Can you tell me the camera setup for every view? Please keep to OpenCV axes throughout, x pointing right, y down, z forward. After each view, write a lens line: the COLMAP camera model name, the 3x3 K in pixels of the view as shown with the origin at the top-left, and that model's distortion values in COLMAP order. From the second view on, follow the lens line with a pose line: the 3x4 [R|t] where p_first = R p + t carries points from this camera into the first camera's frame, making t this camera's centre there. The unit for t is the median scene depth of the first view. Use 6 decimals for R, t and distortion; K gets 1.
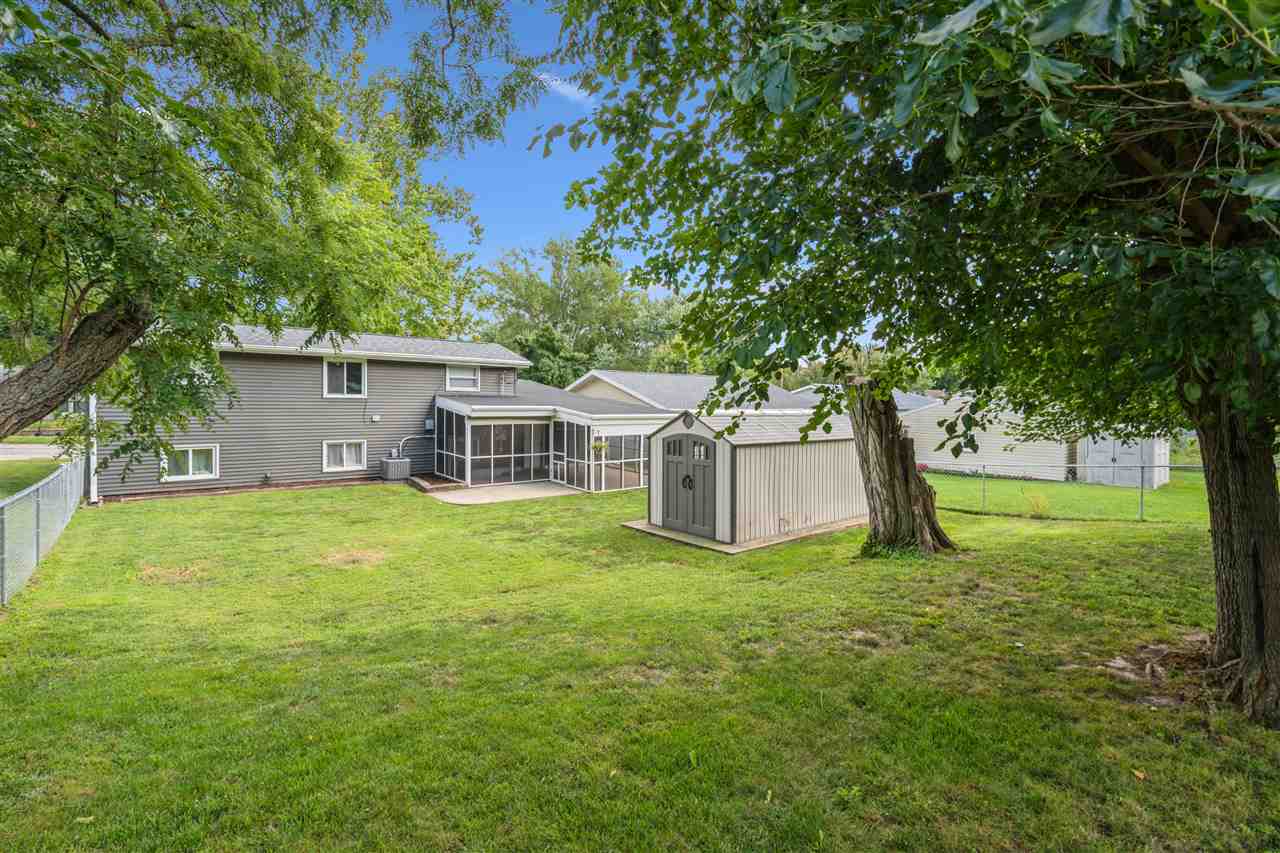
lens RADIAL K [[583.0, 0, 639.2], [0, 583.0, 418.8], [0, 0, 1]] dist [-0.008102, 0.001751]
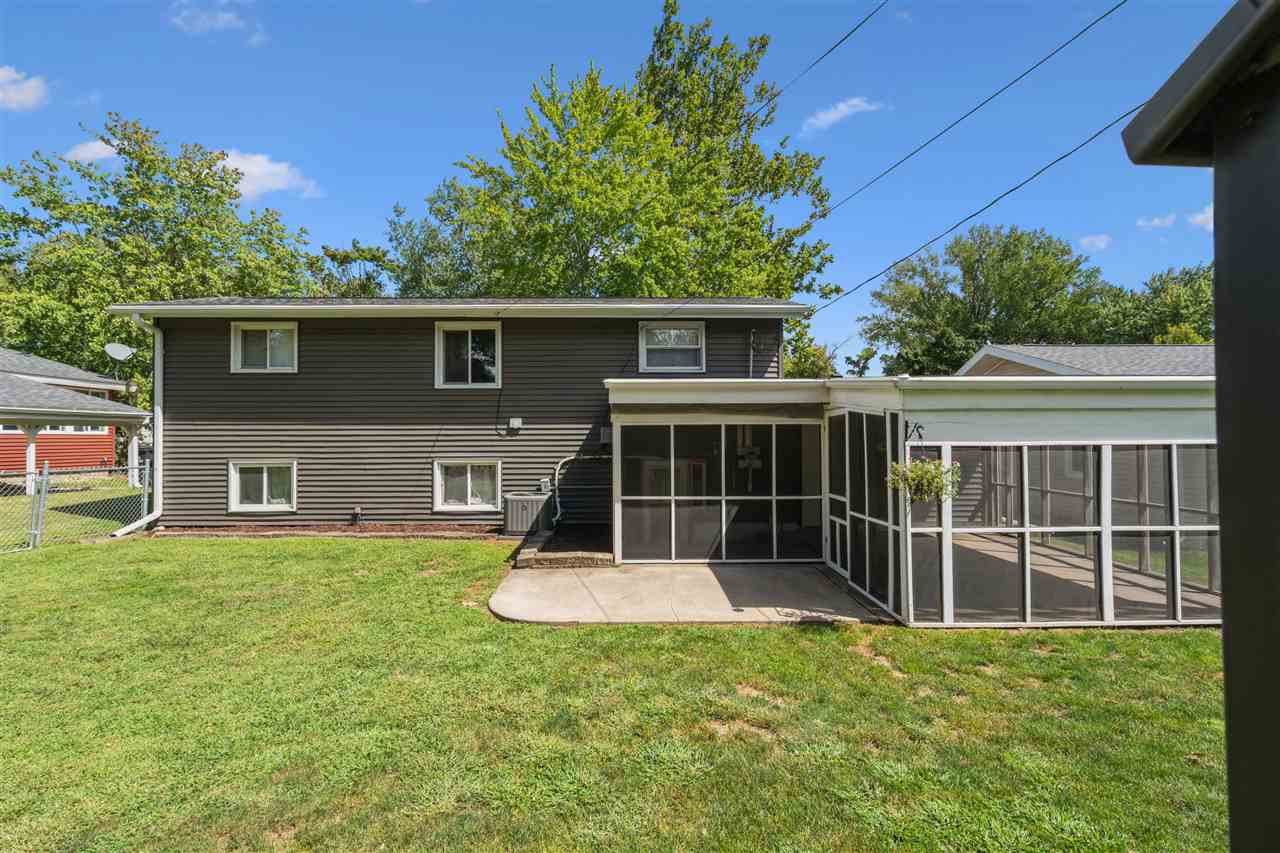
lens RADIAL K [[583.0, 0, 635.0], [0, 583.0, 435.0], [0, 0, 1]] dist [-0.008102, 0.001751]
pose [[0.777327, -0.024730, -0.628611, 0.004269], [-0.005918, 0.998895, -0.046615, 0.038050], [0.629069, 0.039955, 0.776322, 0.632244]]
